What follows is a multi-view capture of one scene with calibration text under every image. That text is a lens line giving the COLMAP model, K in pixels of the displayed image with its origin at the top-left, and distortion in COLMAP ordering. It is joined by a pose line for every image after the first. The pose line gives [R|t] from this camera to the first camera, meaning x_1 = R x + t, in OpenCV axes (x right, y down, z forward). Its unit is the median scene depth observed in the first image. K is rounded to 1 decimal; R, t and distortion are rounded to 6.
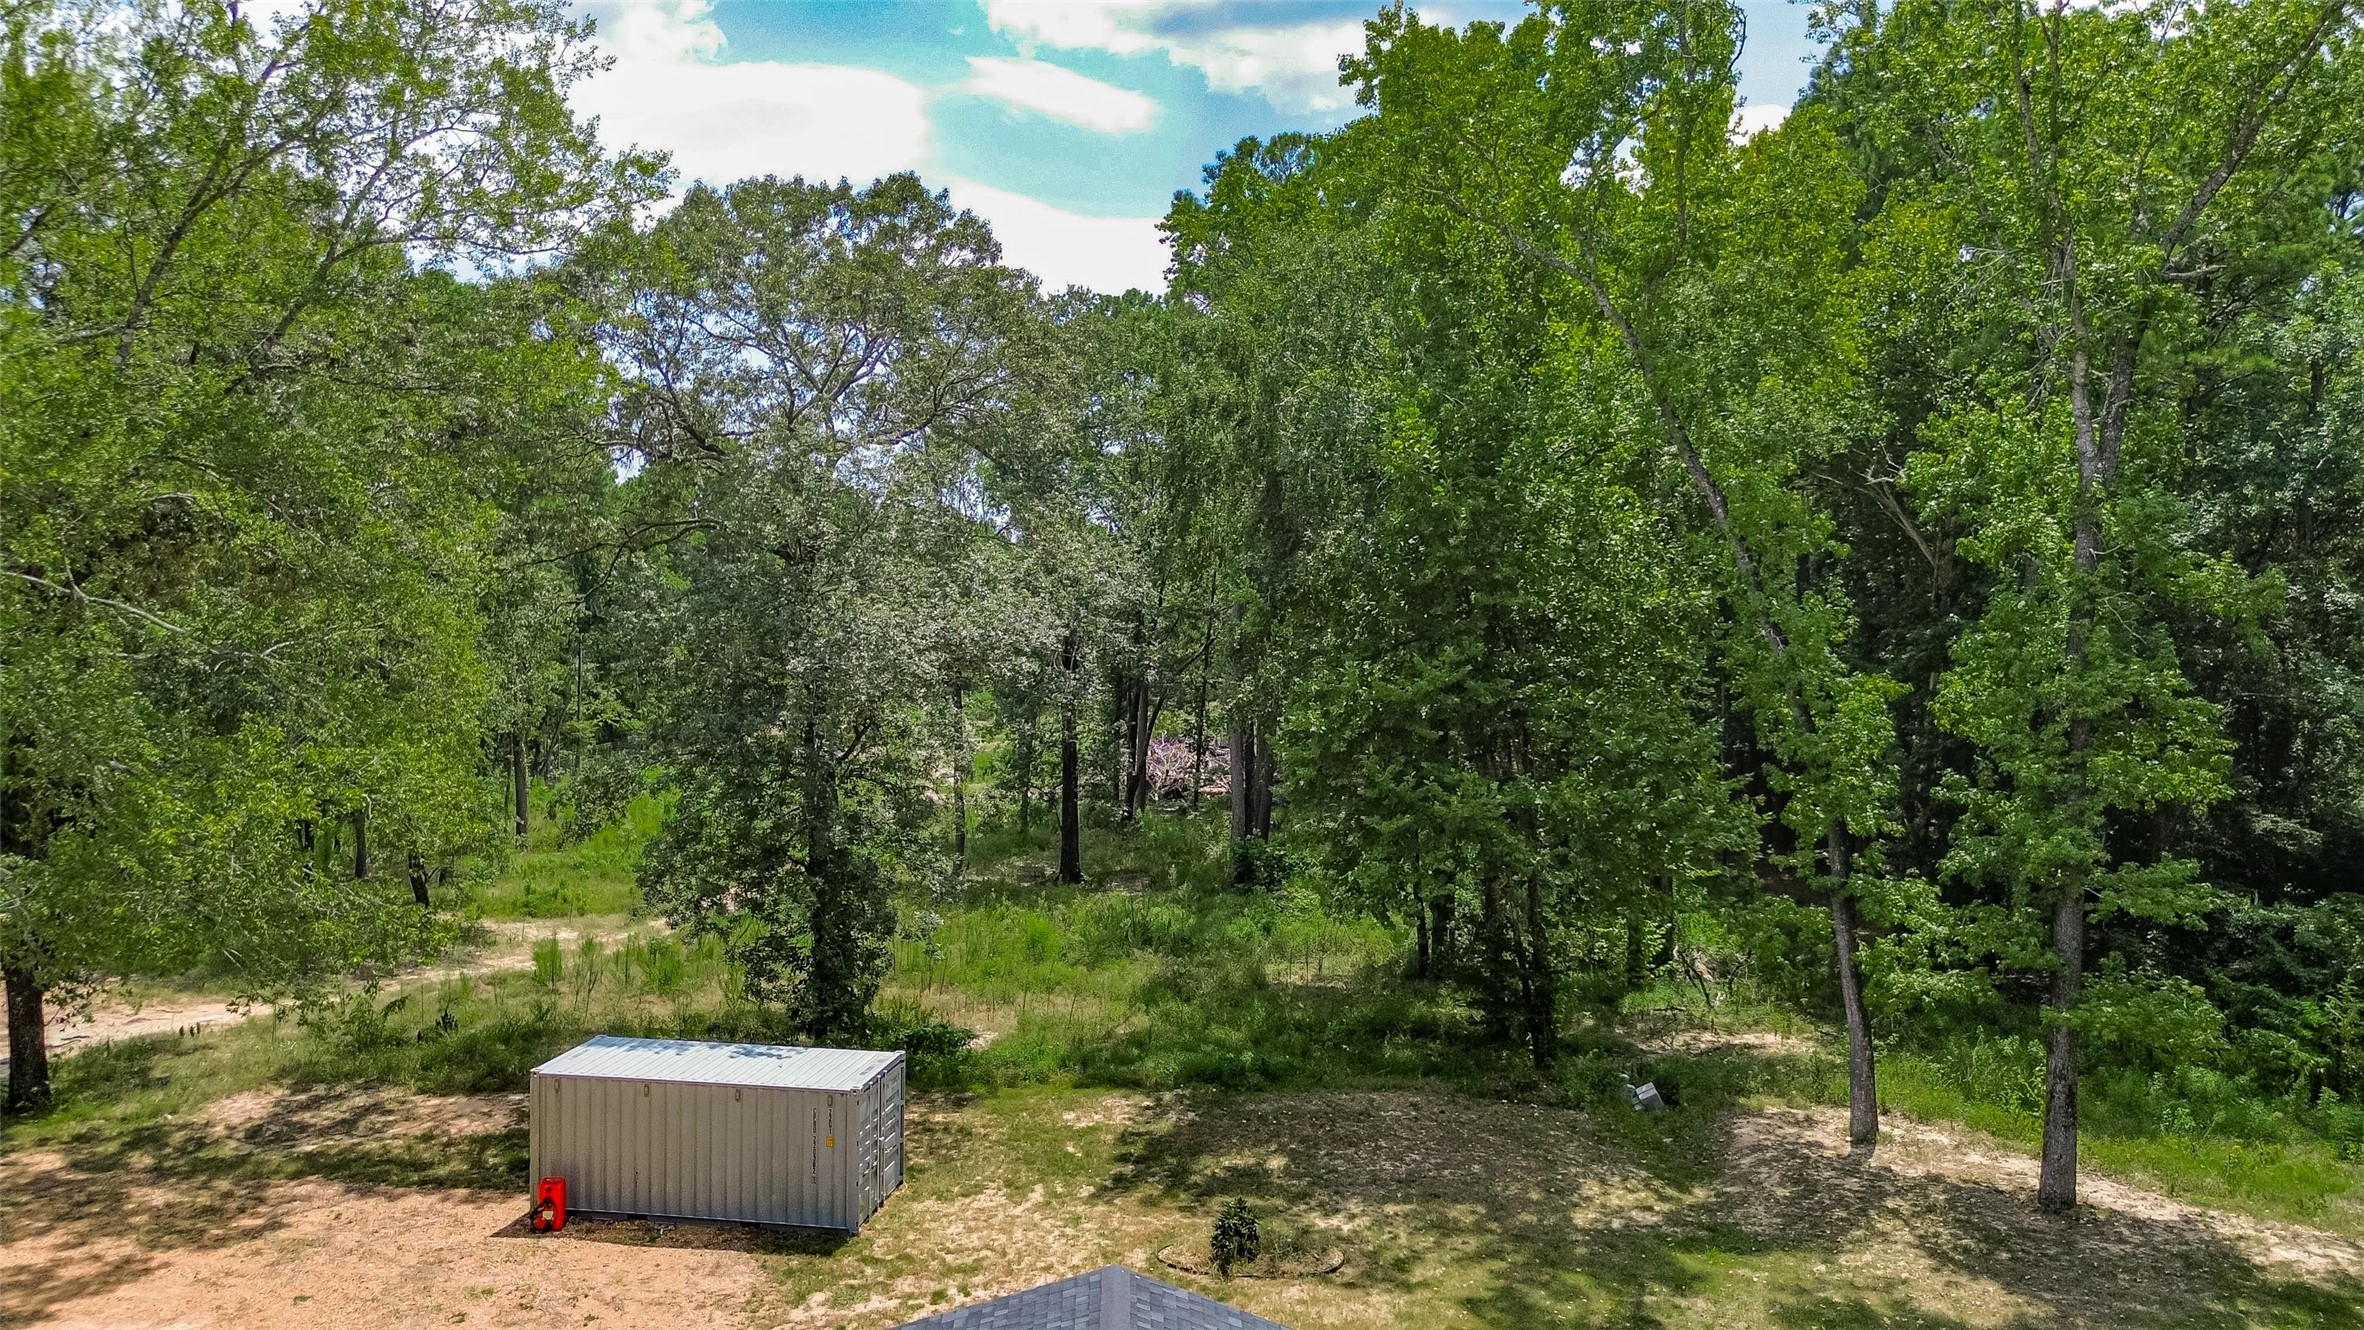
lens RADIAL K [[1685.2, 0, 1196.6], [0, 1685.2, 675.3], [0, 0, 1]] dist [0.009783, -0.000849]
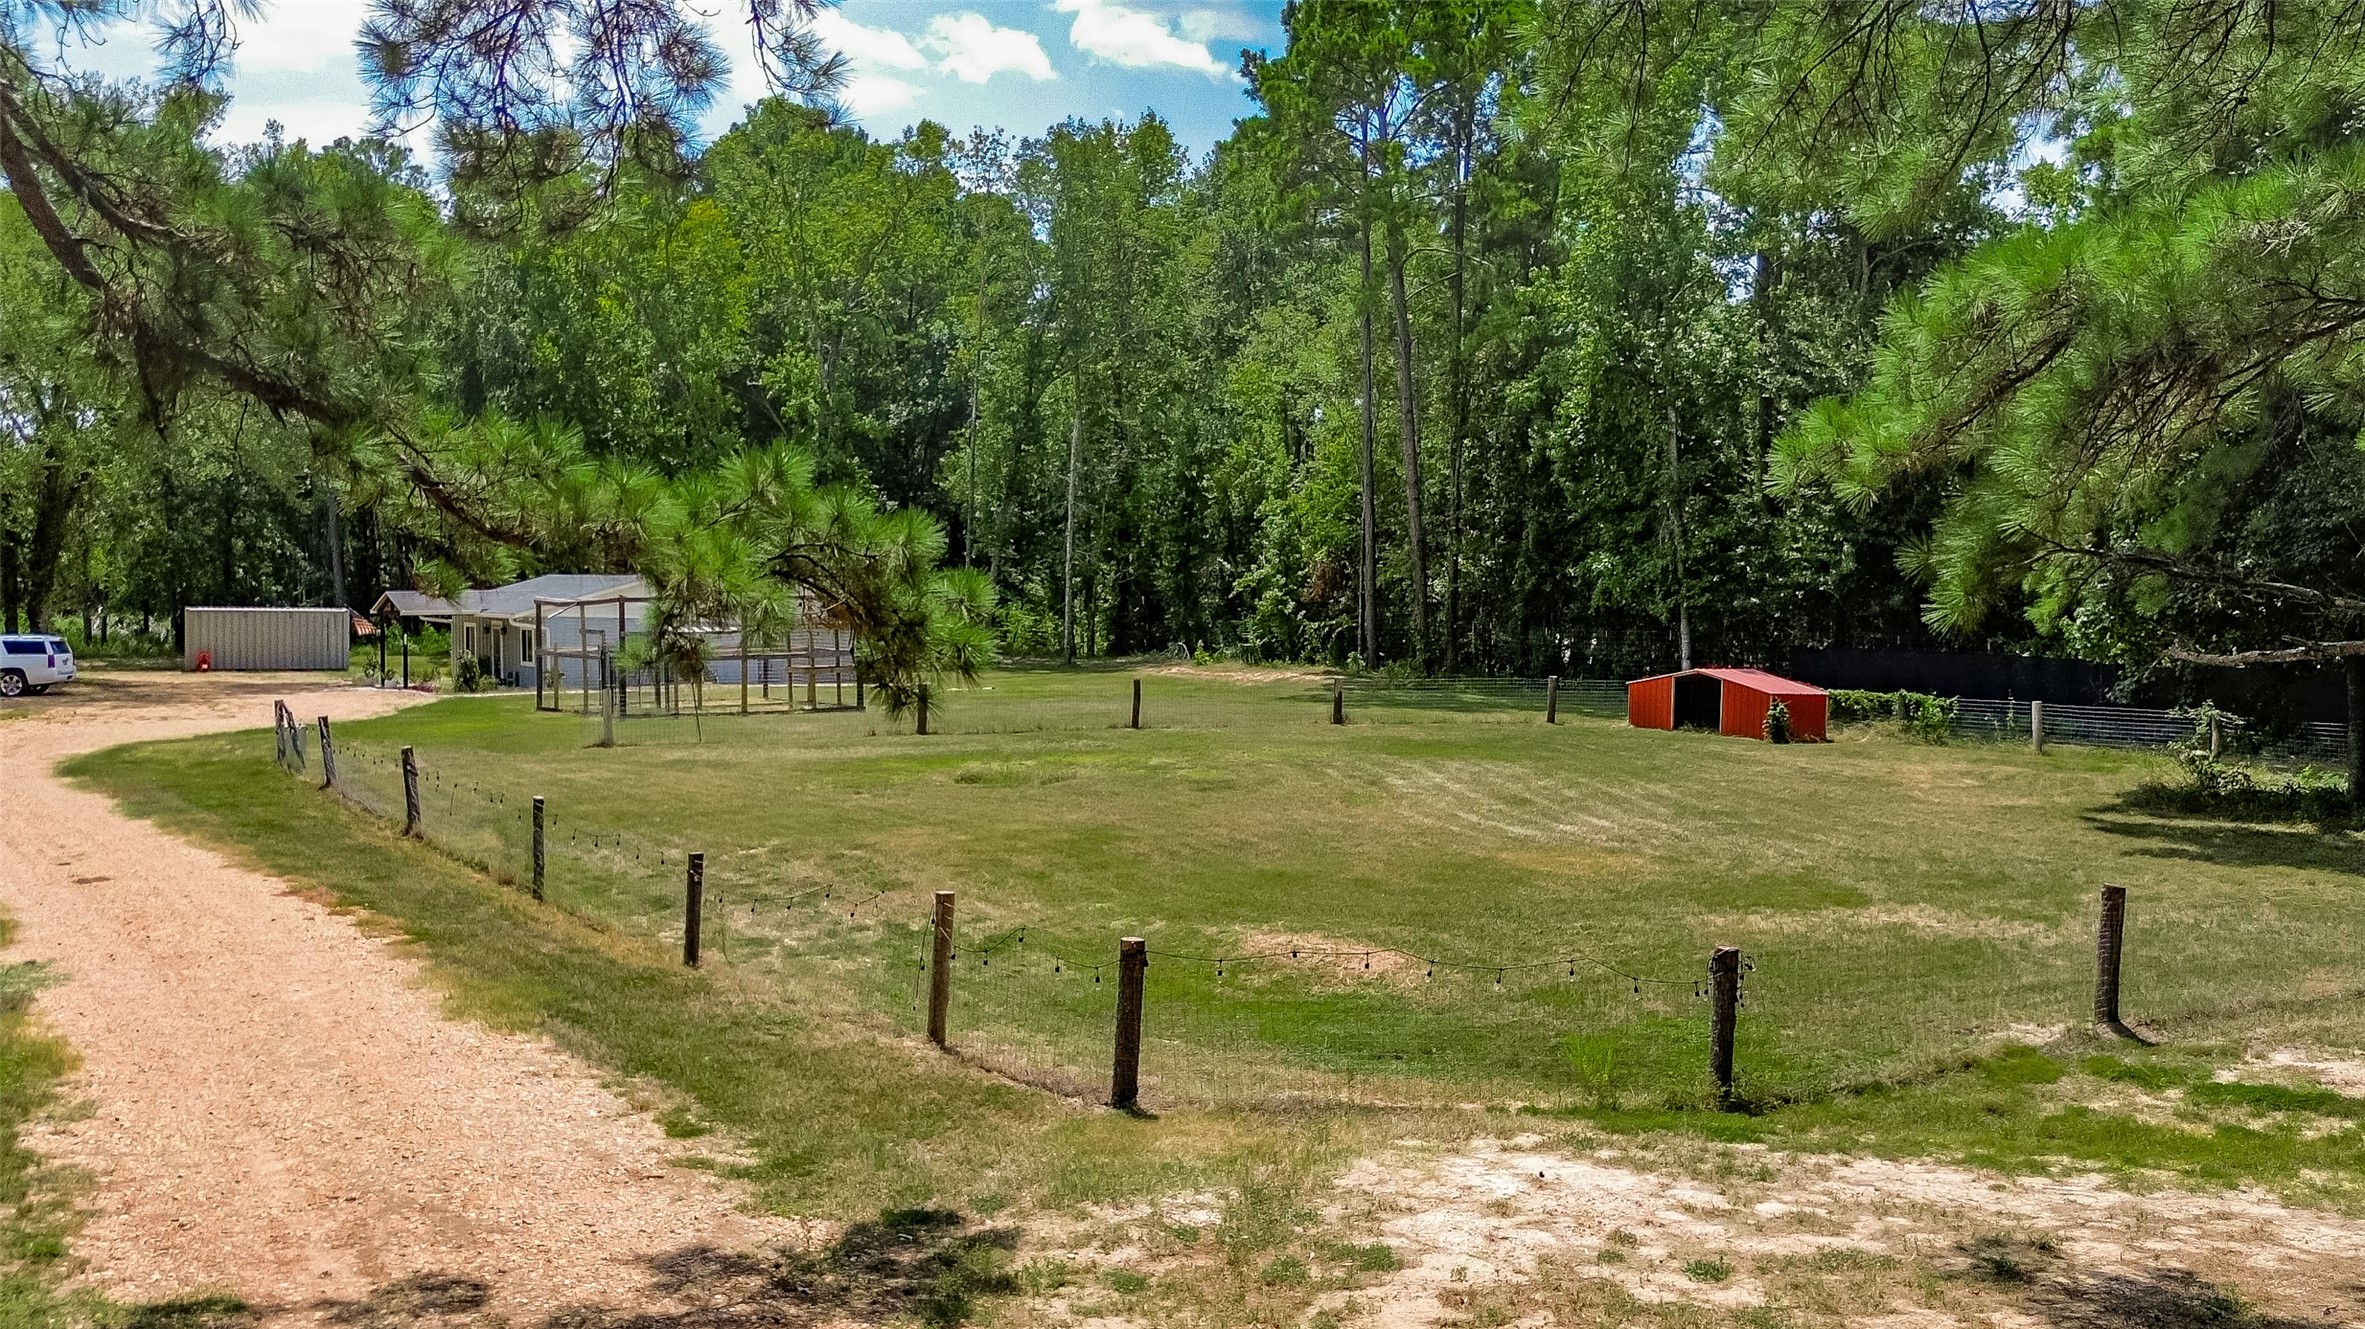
lens RADIAL K [[1686.0, 0, 1198.3], [0, 1686.0, 661.1], [0, 0, 1]] dist [0.009783, -0.000849]
pose [[0.811983, -0.042021, 0.582166, -0.480852], [0.019990, 0.998822, 0.044214, 0.181435], [-0.583338, -0.024264, 0.811867, -1.294539]]
